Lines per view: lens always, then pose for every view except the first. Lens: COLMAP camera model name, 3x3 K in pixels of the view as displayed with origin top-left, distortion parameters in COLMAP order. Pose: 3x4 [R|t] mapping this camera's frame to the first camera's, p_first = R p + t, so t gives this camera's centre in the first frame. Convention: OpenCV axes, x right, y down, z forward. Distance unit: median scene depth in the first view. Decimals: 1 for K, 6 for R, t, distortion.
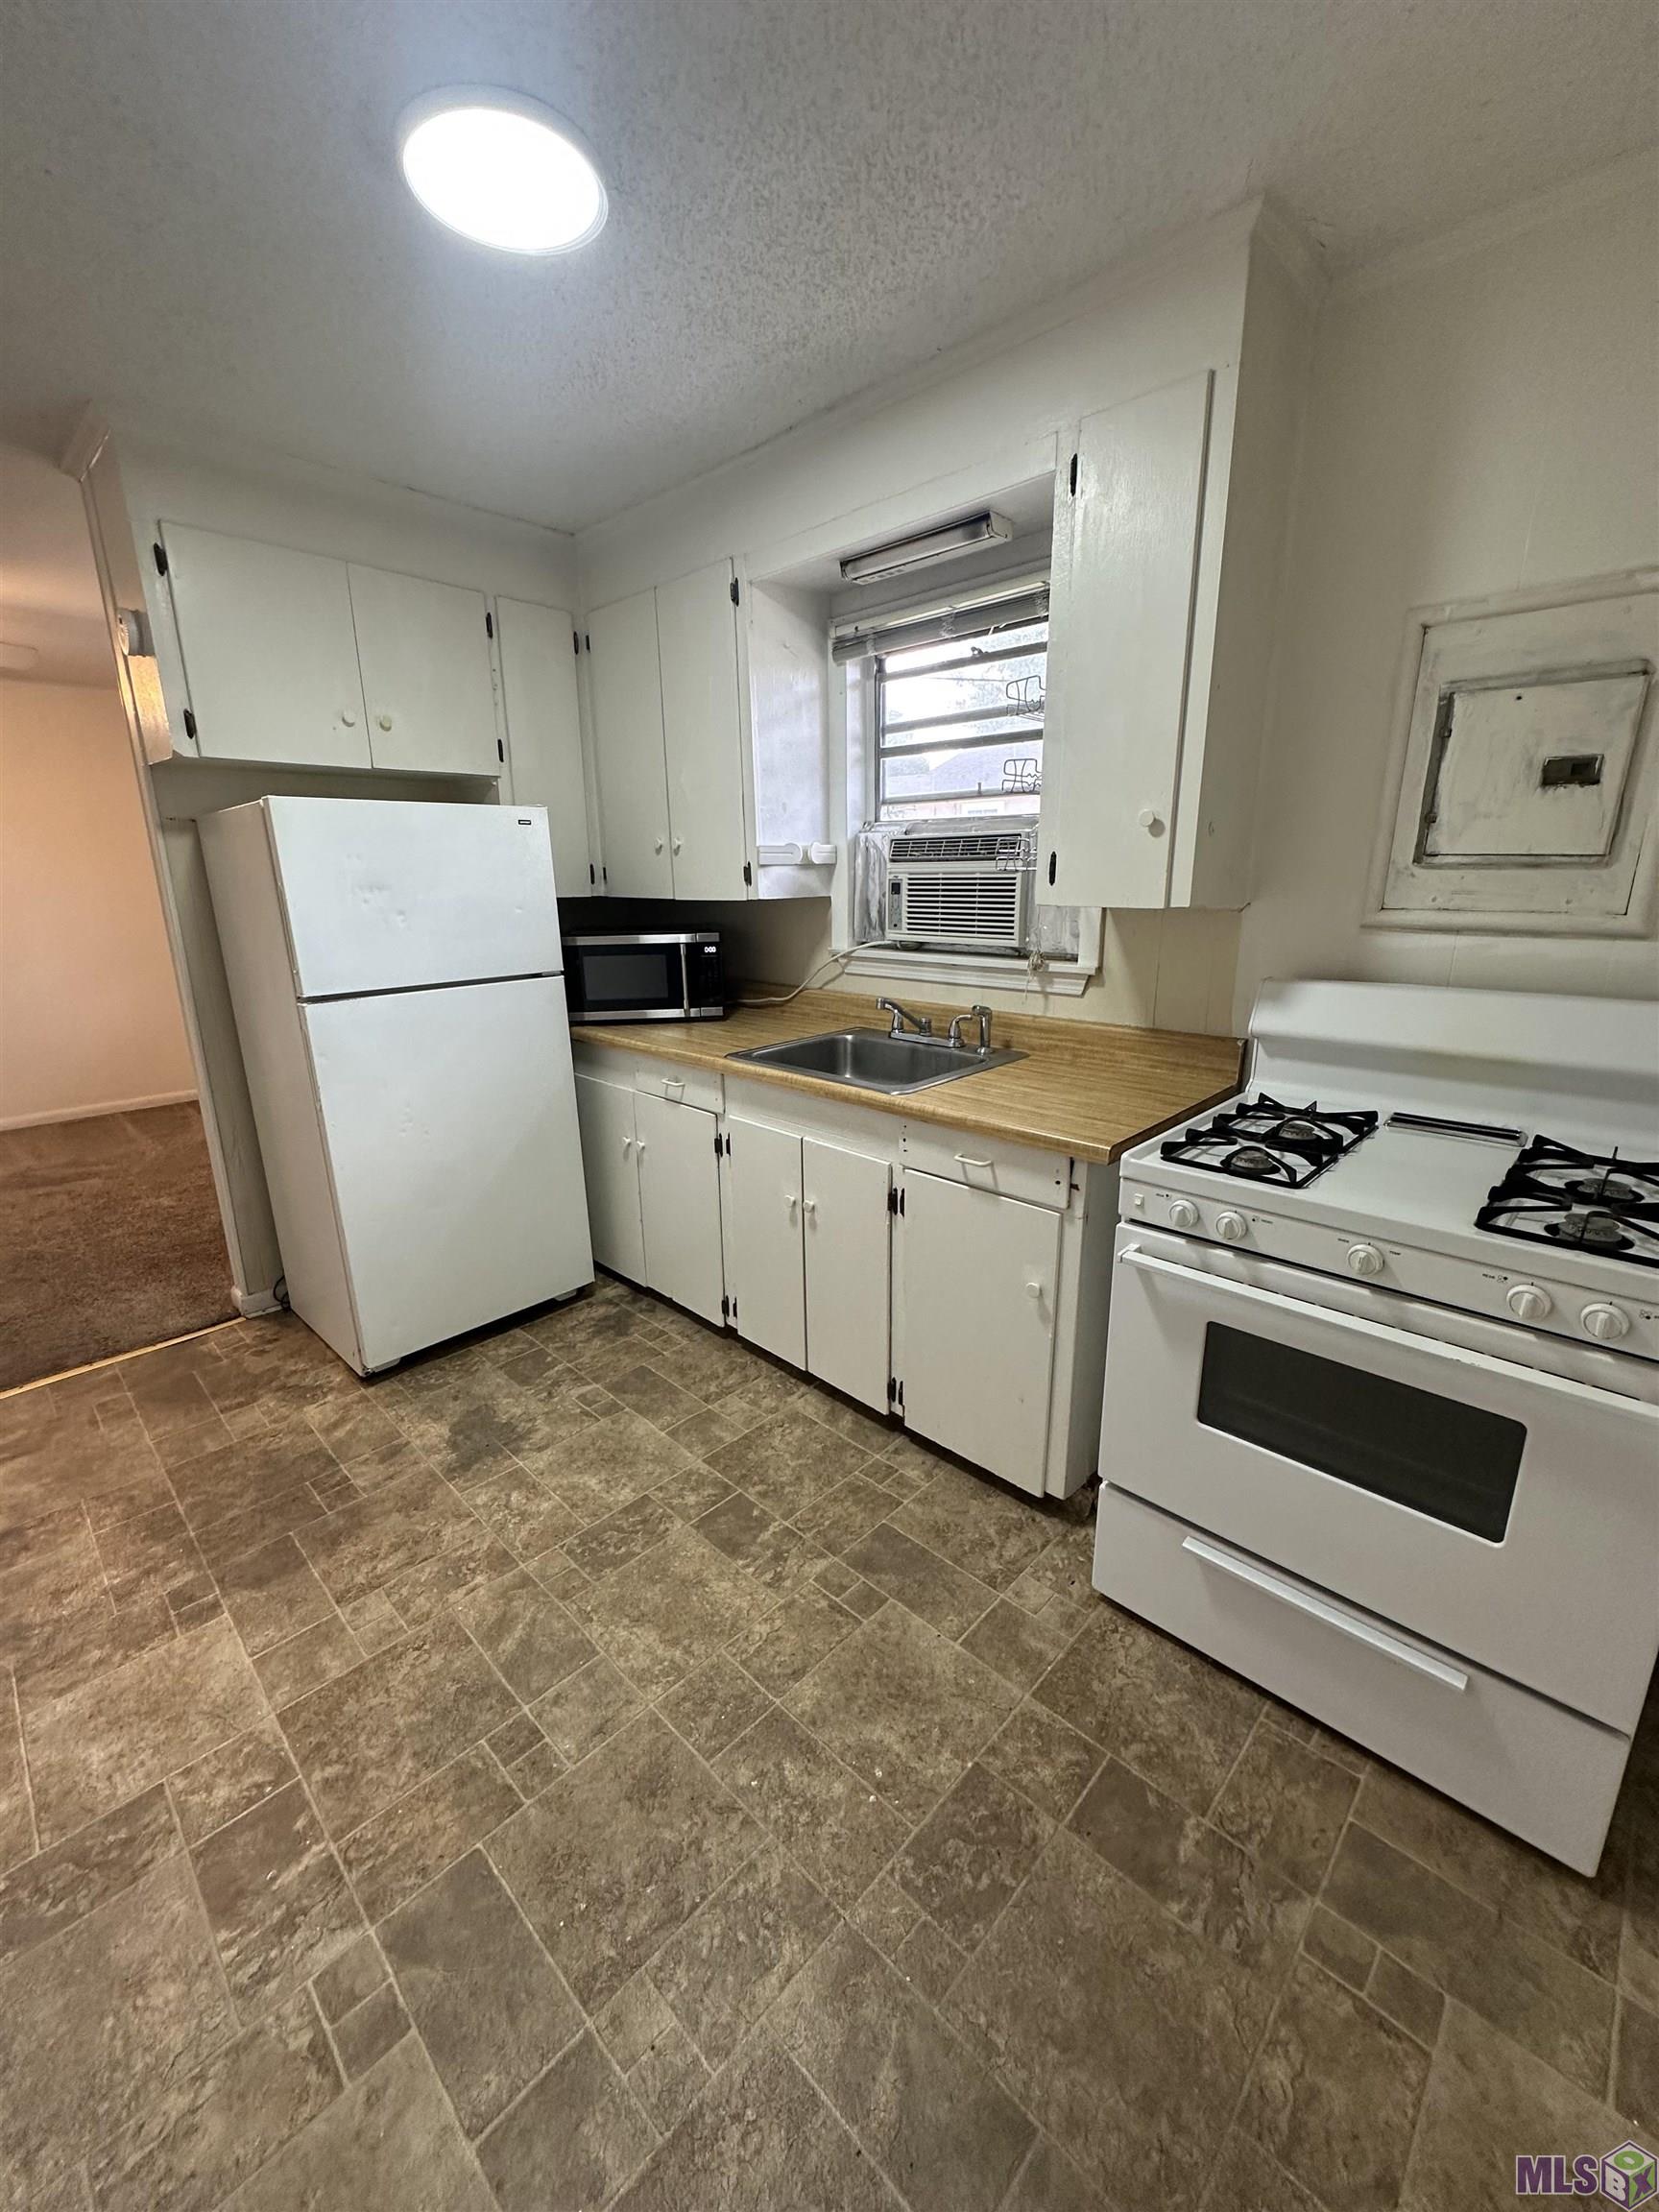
lens RADIAL K [[878.9, 0, 830.2], [0, 878.9, 1105.1], [0, 0, 1]] dist [0.003397, -0.000284]
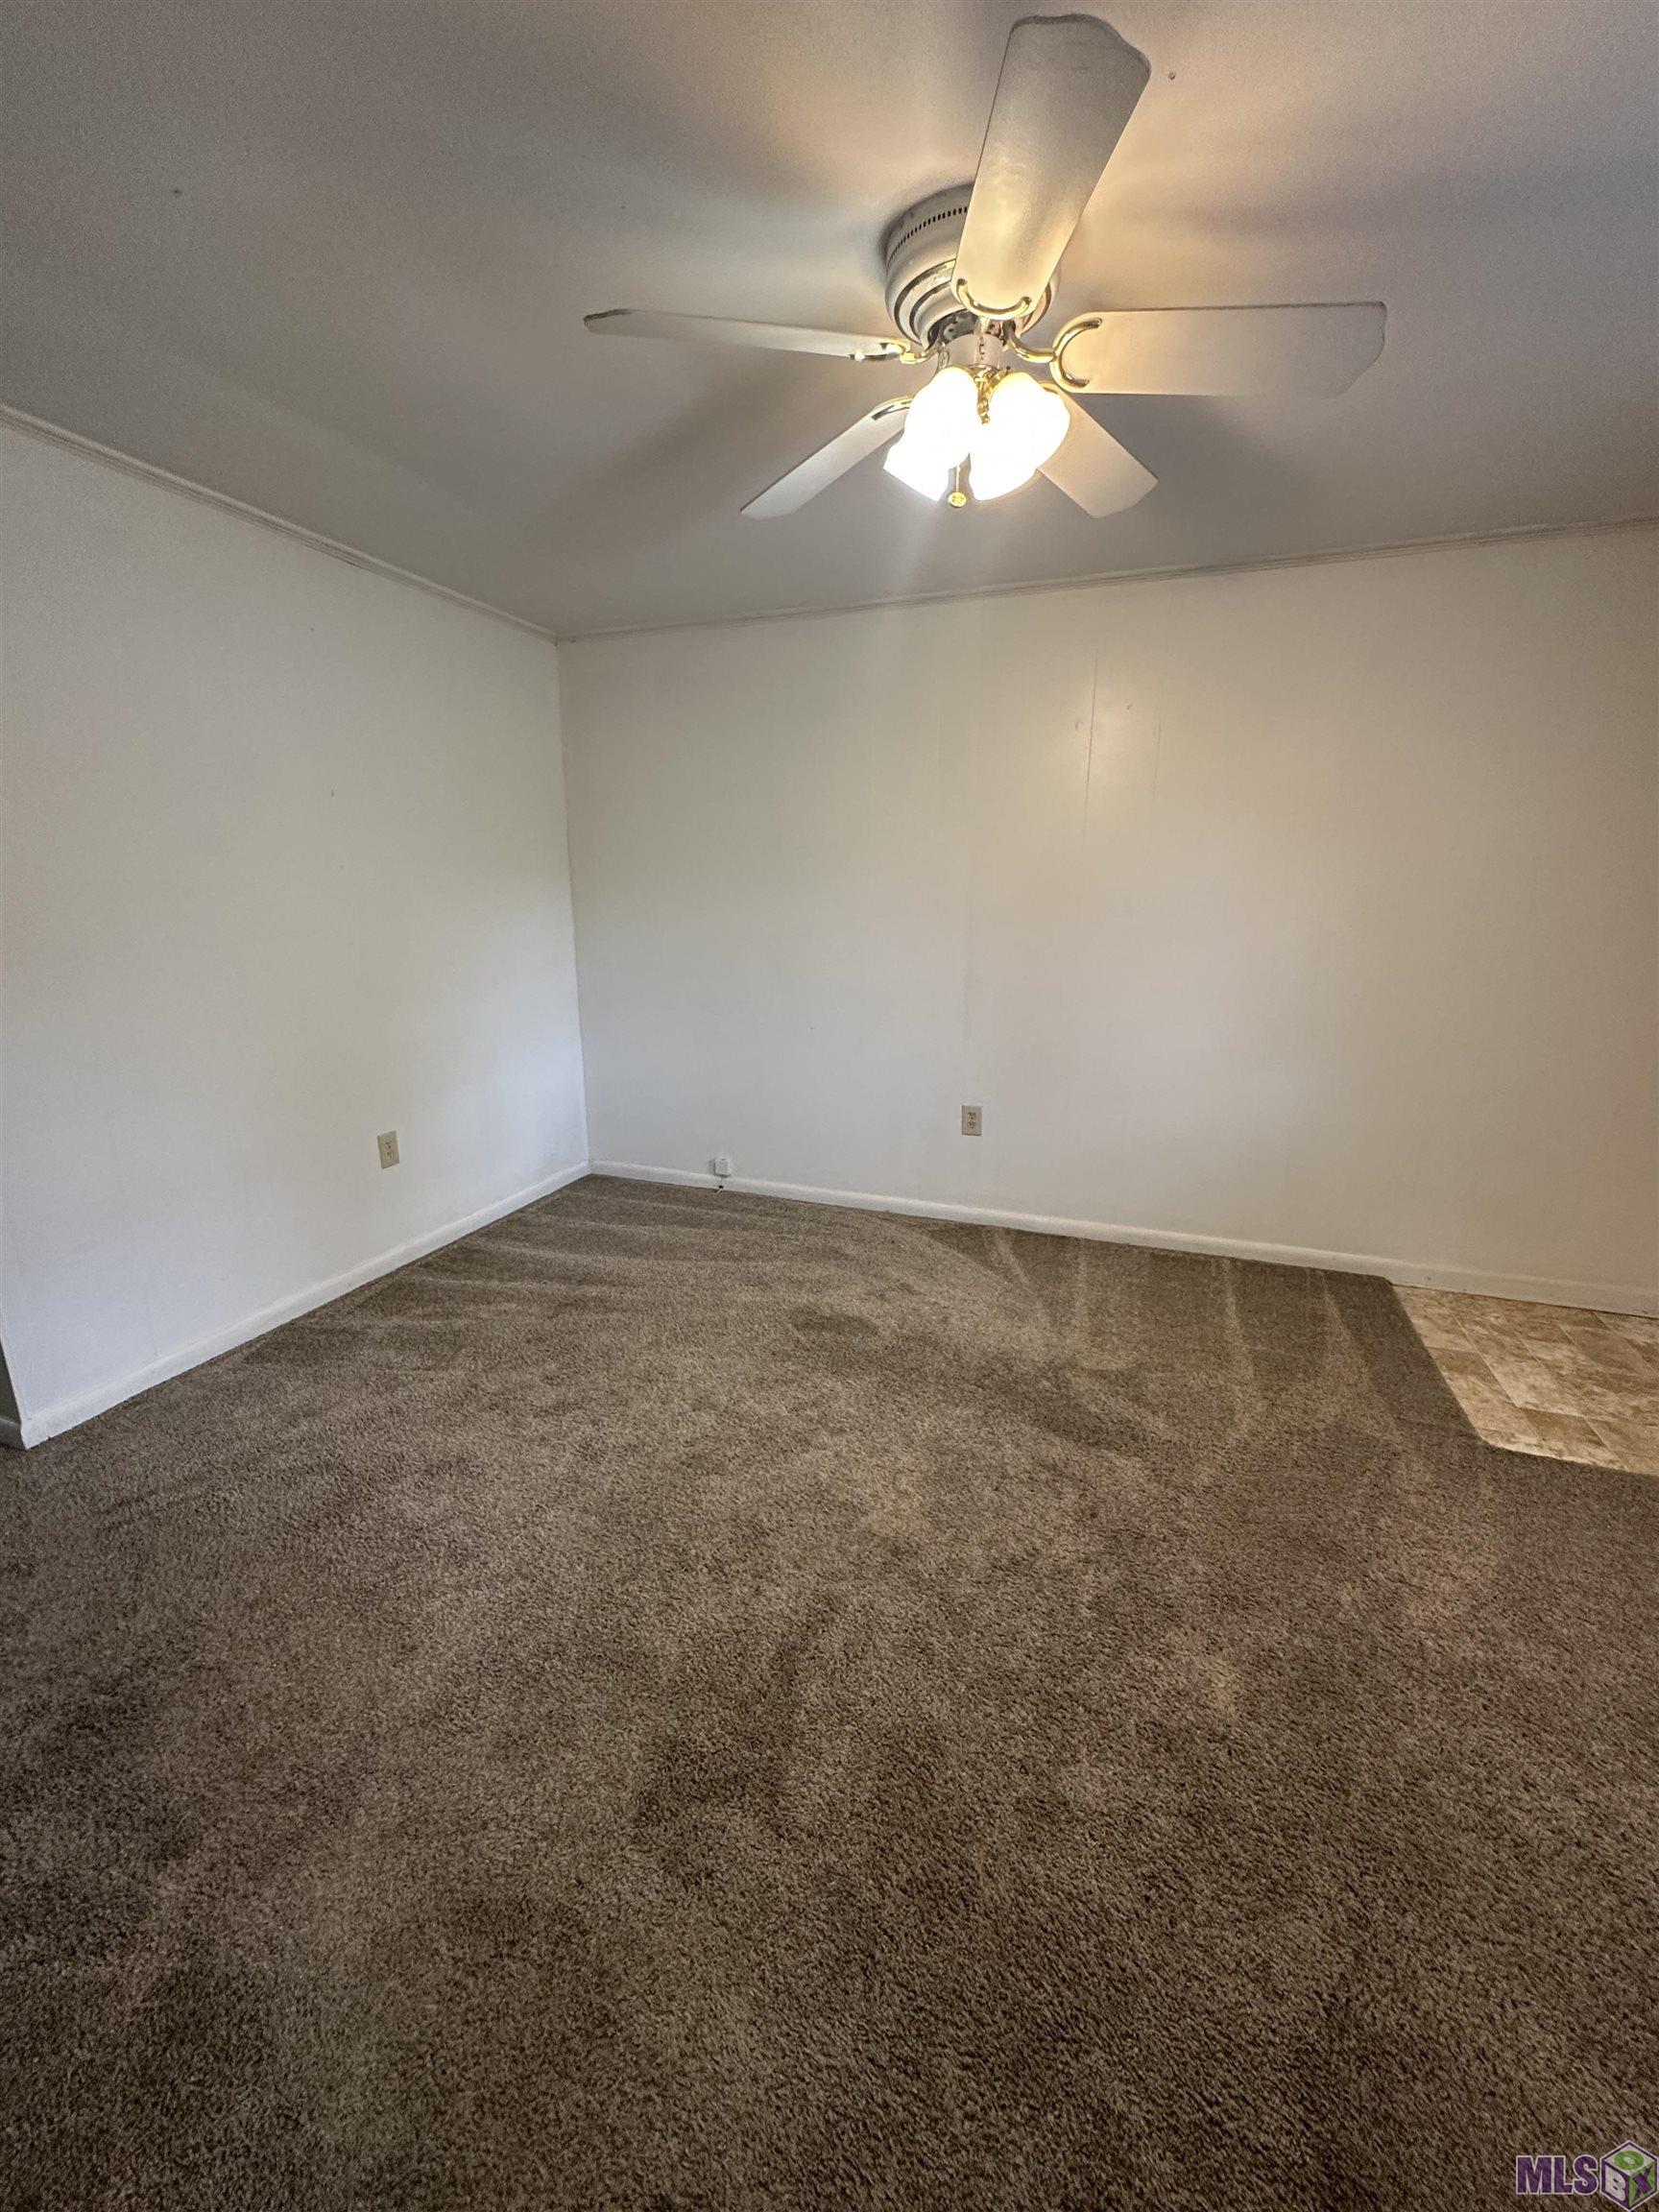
lens RADIAL K [[878.9, 0, 830.2], [0, 878.9, 1105.7], [0, 0, 1]] dist [0.003397, -0.000284]
pose [[0.397971, 0.227813, -0.888662, -0.467298], [-0.234077, 0.961830, 0.141743, -0.148995], [0.887033, 0.151606, 0.436106, 0.551534]]
